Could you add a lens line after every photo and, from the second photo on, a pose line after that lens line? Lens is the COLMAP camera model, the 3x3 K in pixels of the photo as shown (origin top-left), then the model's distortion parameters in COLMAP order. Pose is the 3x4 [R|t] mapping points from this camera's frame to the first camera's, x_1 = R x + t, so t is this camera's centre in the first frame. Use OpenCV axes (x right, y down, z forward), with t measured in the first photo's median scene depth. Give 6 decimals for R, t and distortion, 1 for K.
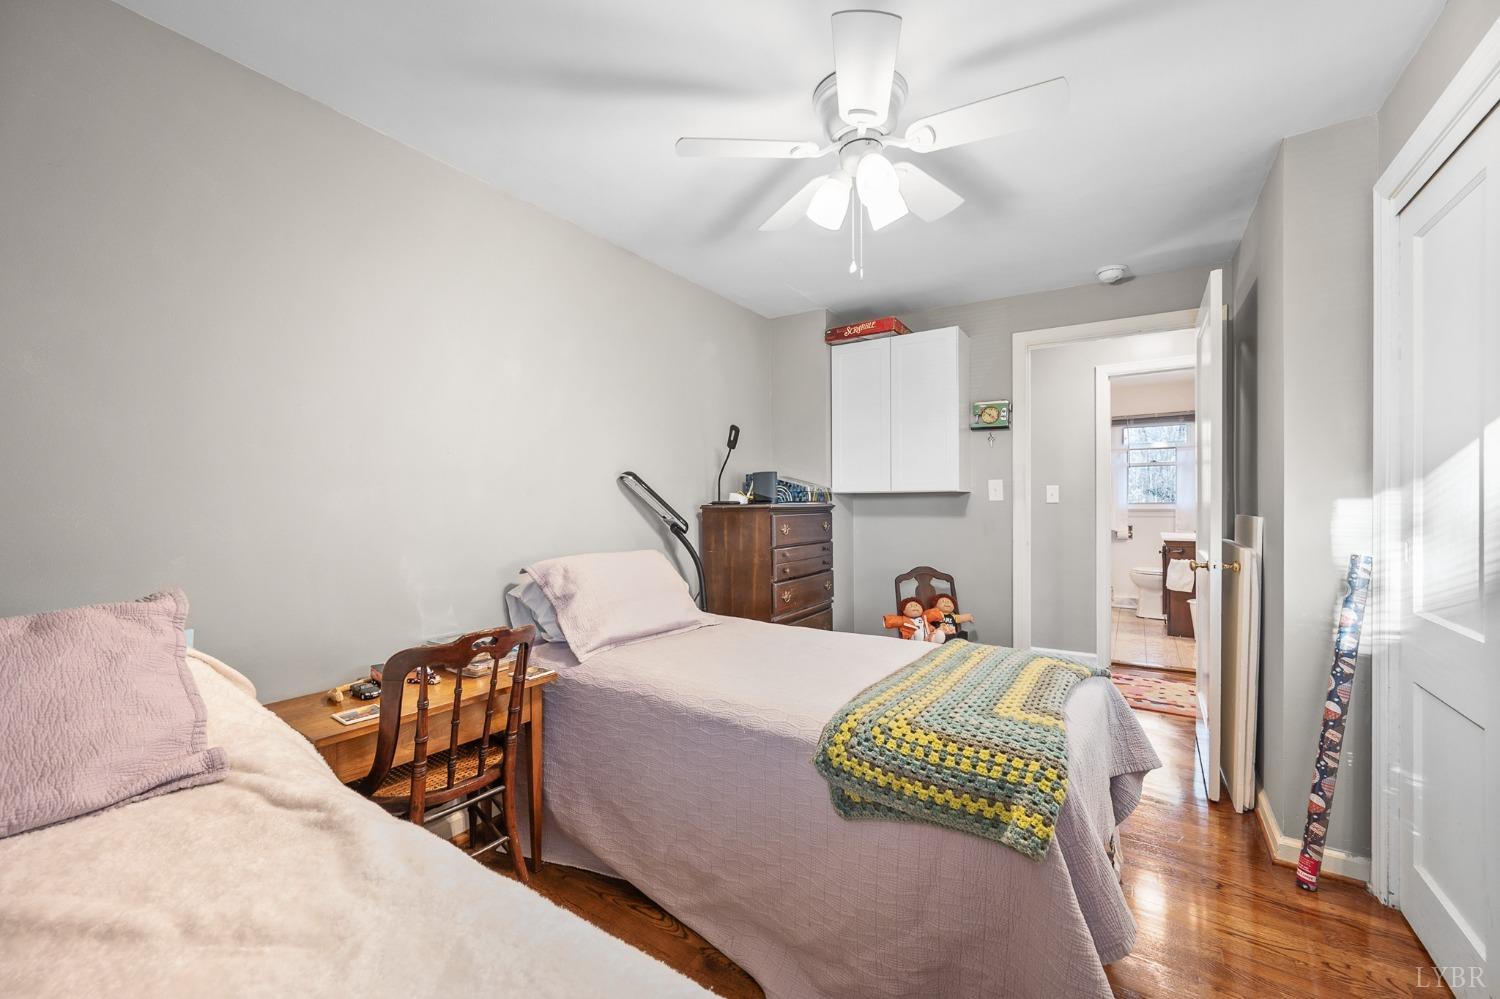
lens RADIAL K [[597.5, 0, 747.9], [0, 597.5, 501.9], [0, 0, 1]] dist [-0.000051, -0.000350]
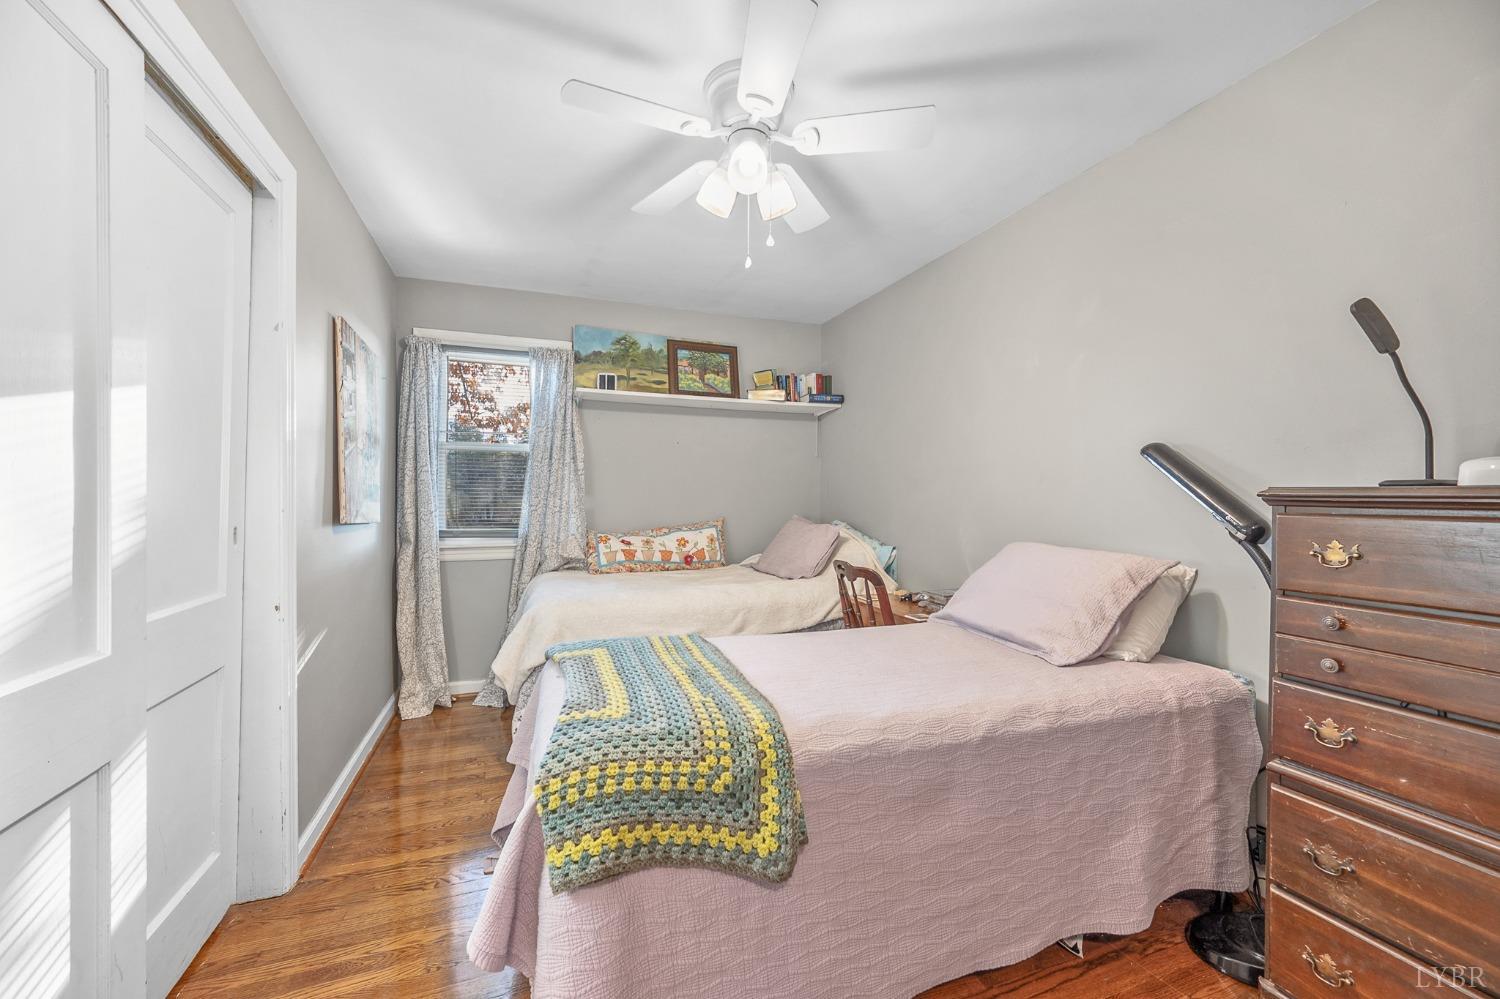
lens RADIAL K [[597.5, 0, 750.0], [0, 597.5, 495.9], [0, 0, 1]] dist [-0.000051, -0.000350]
pose [[-0.583009, 0.002773, -0.812461, 0.939382], [-0.000356, 0.999993, 0.003668, 0.014906], [0.812465, 0.002427, -0.583004, 1.483132]]
